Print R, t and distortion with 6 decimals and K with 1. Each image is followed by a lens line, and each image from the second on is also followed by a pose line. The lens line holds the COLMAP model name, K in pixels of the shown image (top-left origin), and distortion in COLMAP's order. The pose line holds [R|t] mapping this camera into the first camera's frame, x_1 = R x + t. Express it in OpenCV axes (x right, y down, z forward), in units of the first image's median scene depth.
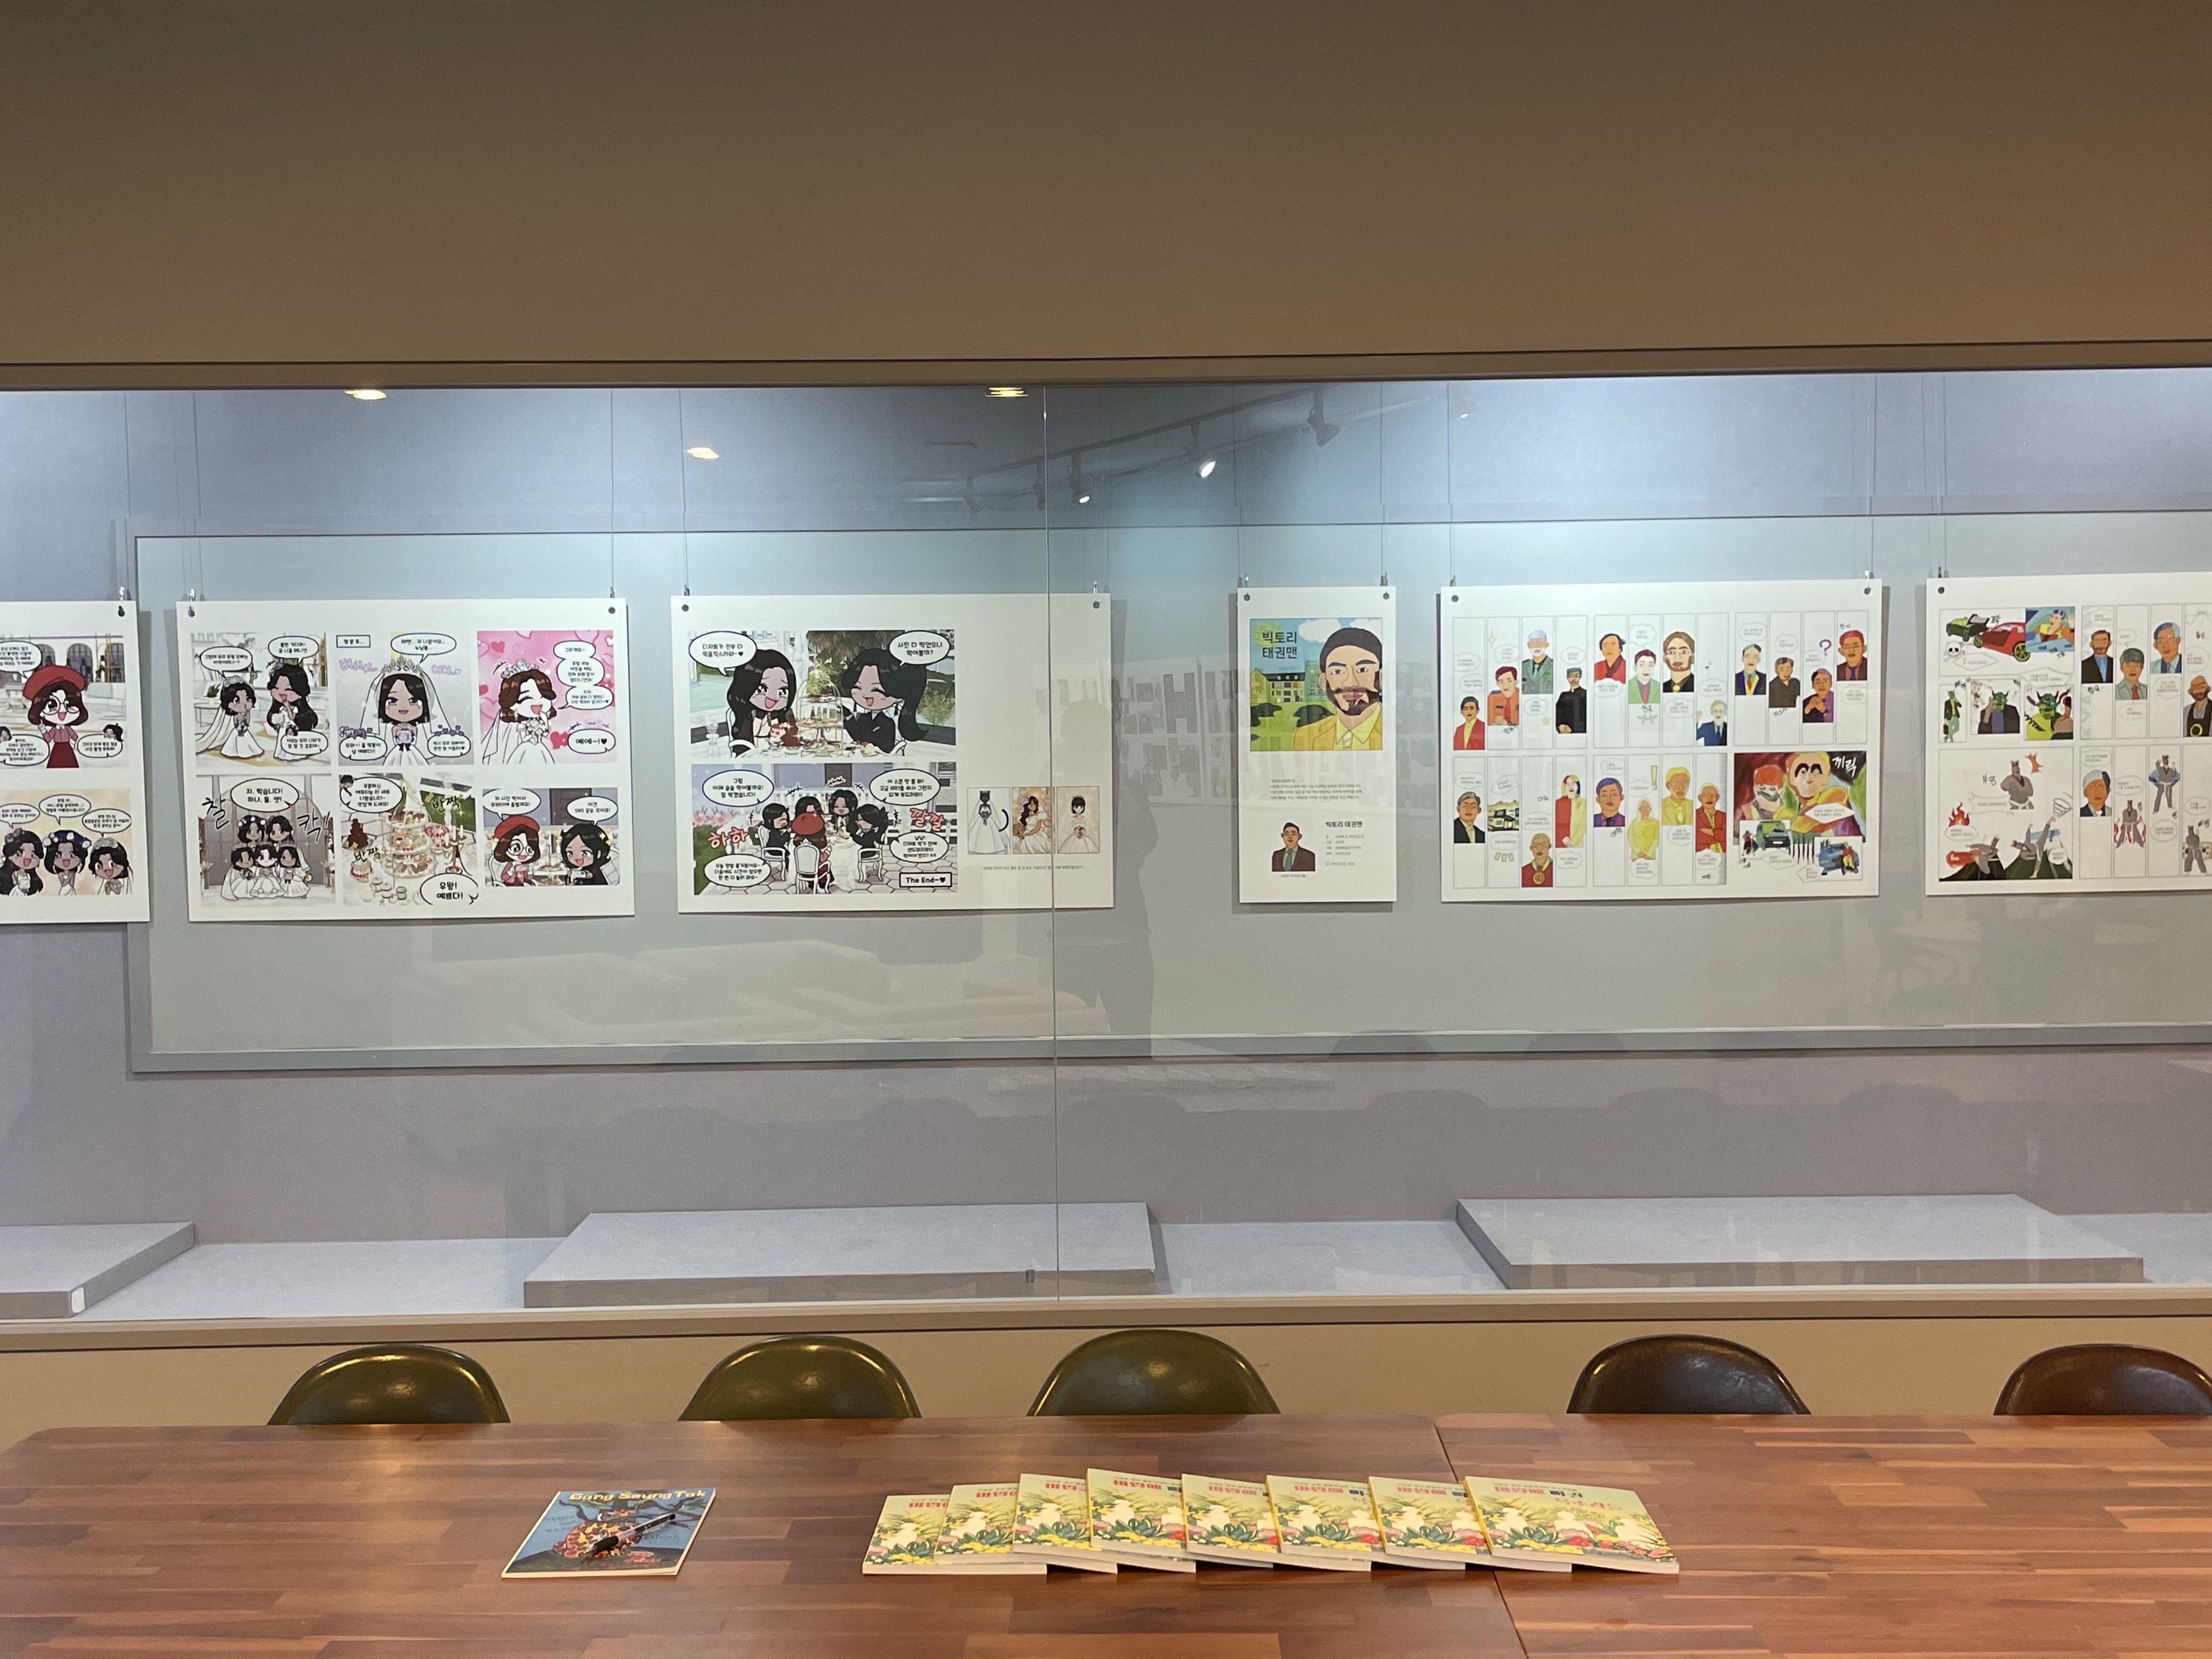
lens RADIAL K [[2251.1, 0, 1106.0], [0, 2251.1, 829.5], [0, 0, 1]] dist [0.066203, -0.006560]
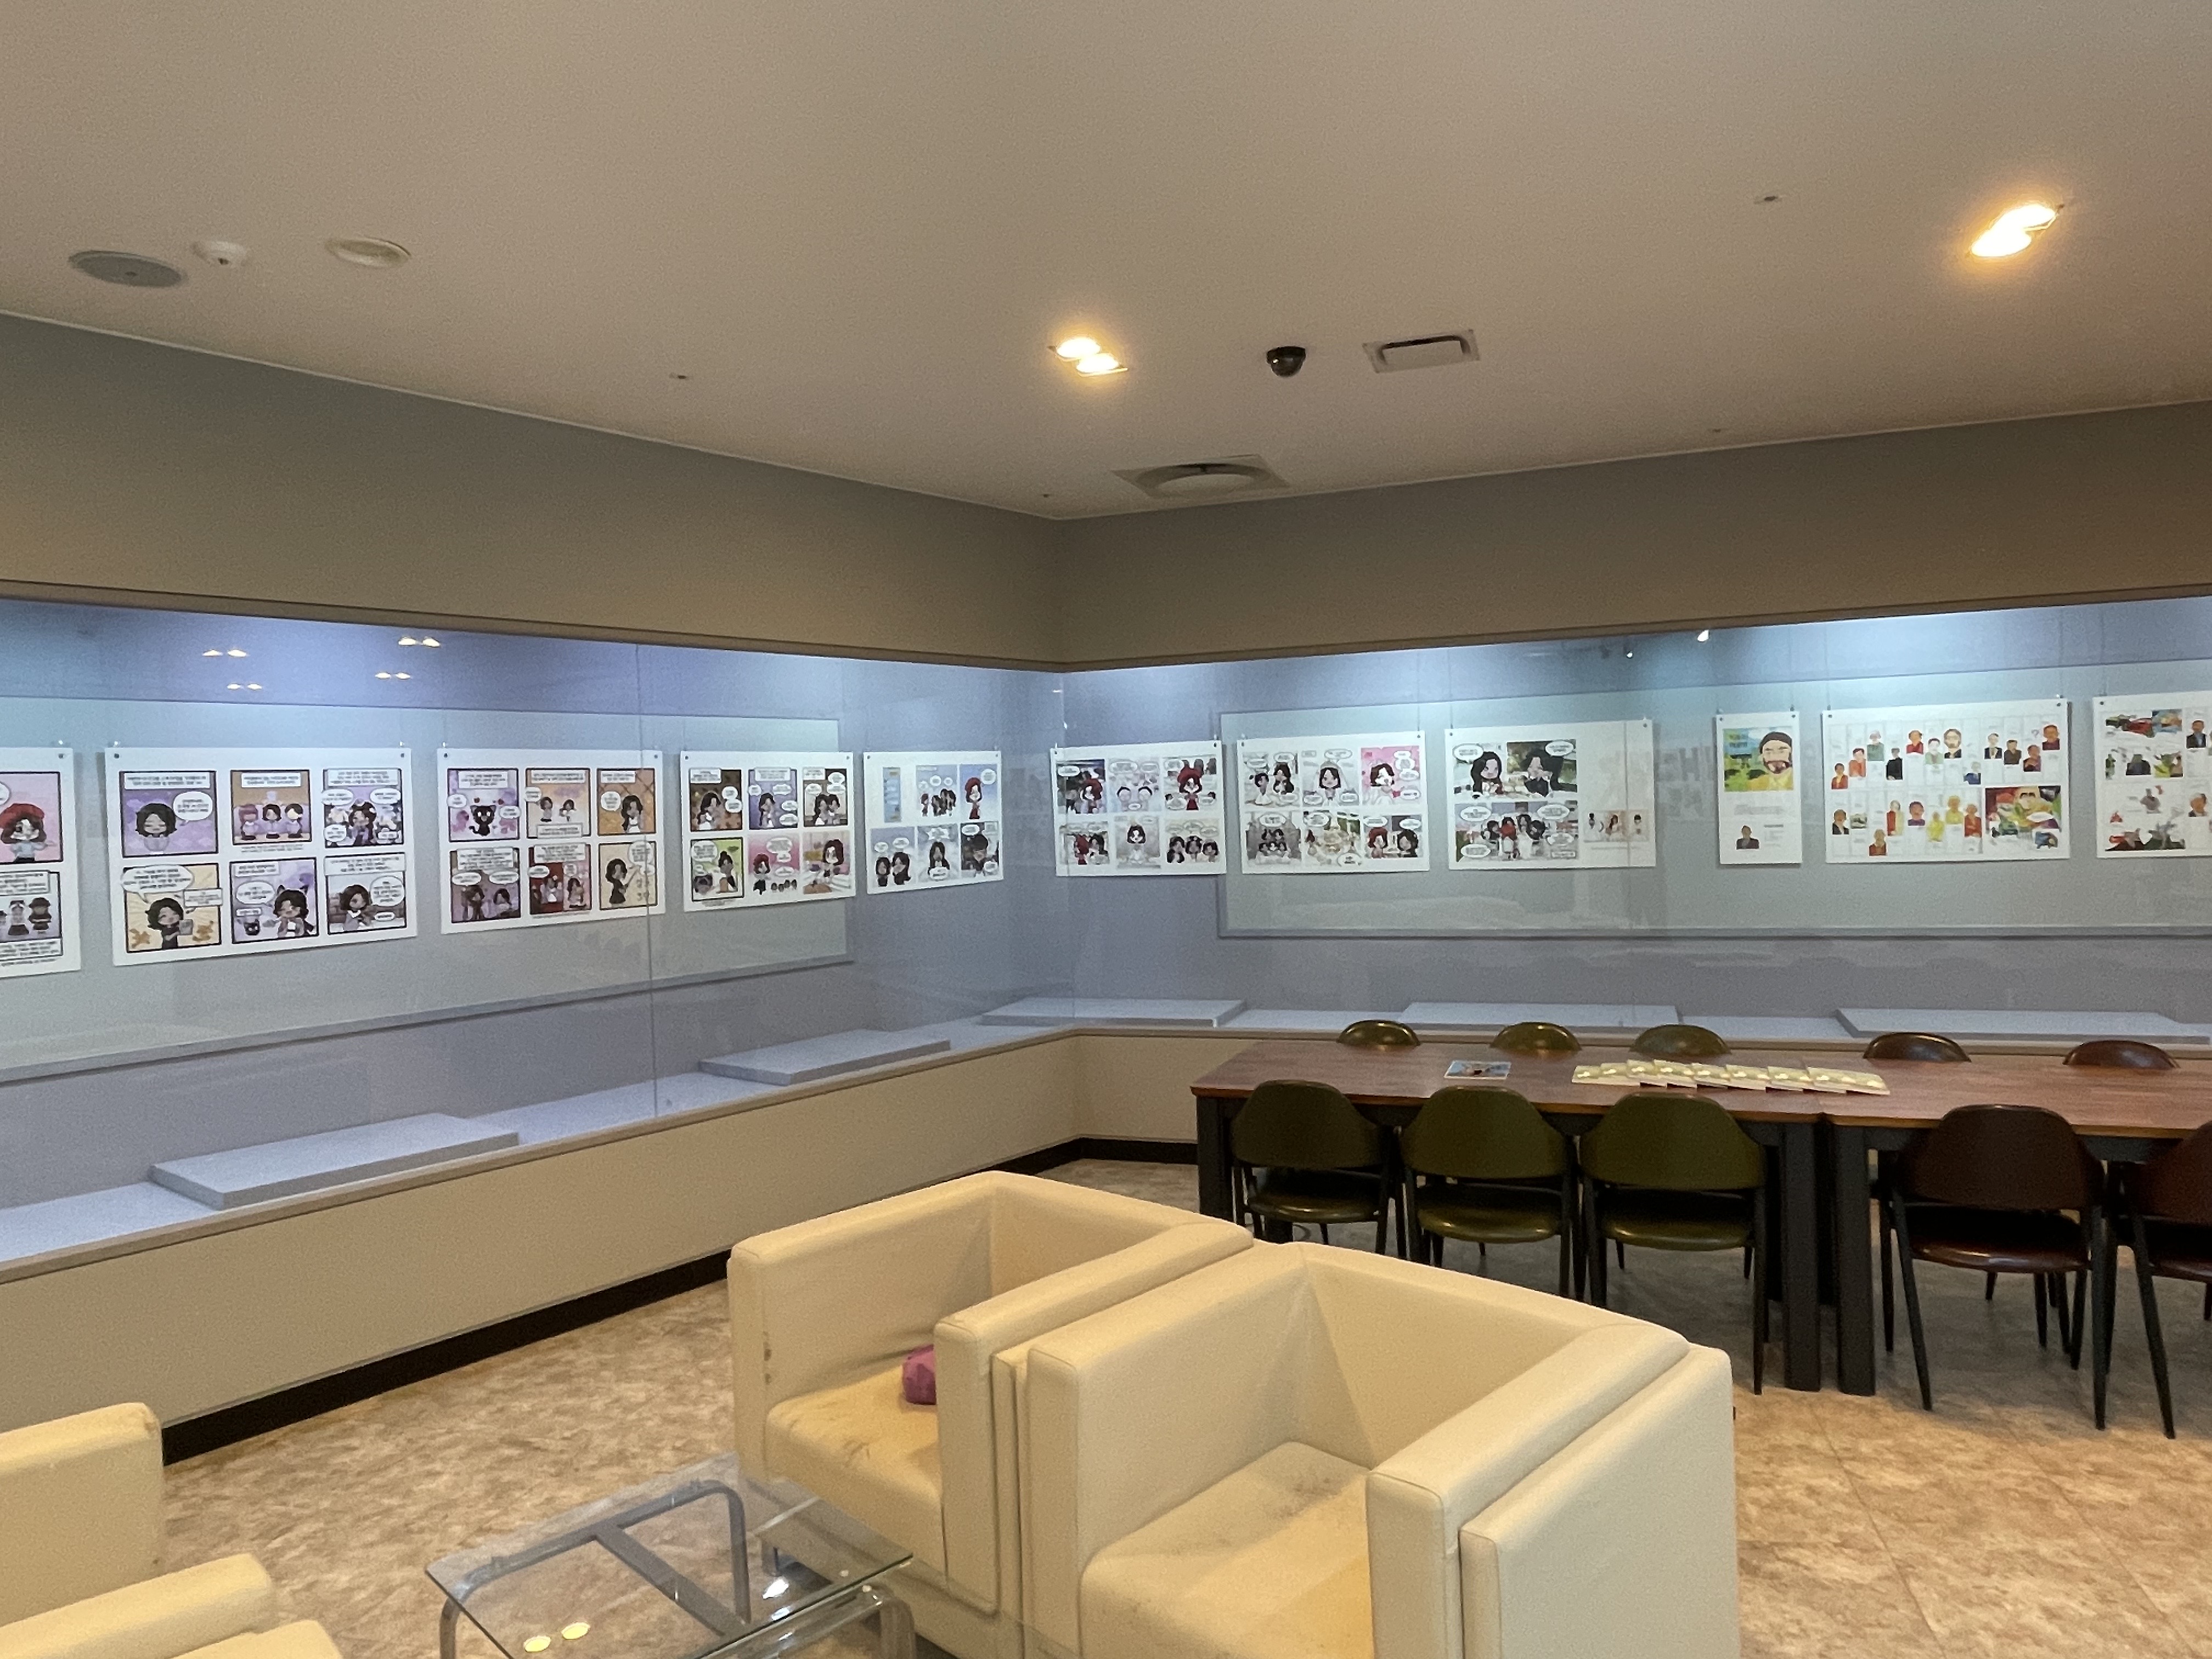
lens RADIAL K [[1471.3, 0, 1106.0], [0, 1471.3, 829.5], [0, 0, 1]] dist [-0.000866, -0.002412]
pose [[0.940394, -0.013426, -0.339821, -0.012712], [0.008993, 0.999853, -0.014617, 0.015189], [0.339968, 0.010689, 0.940376, -0.491467]]
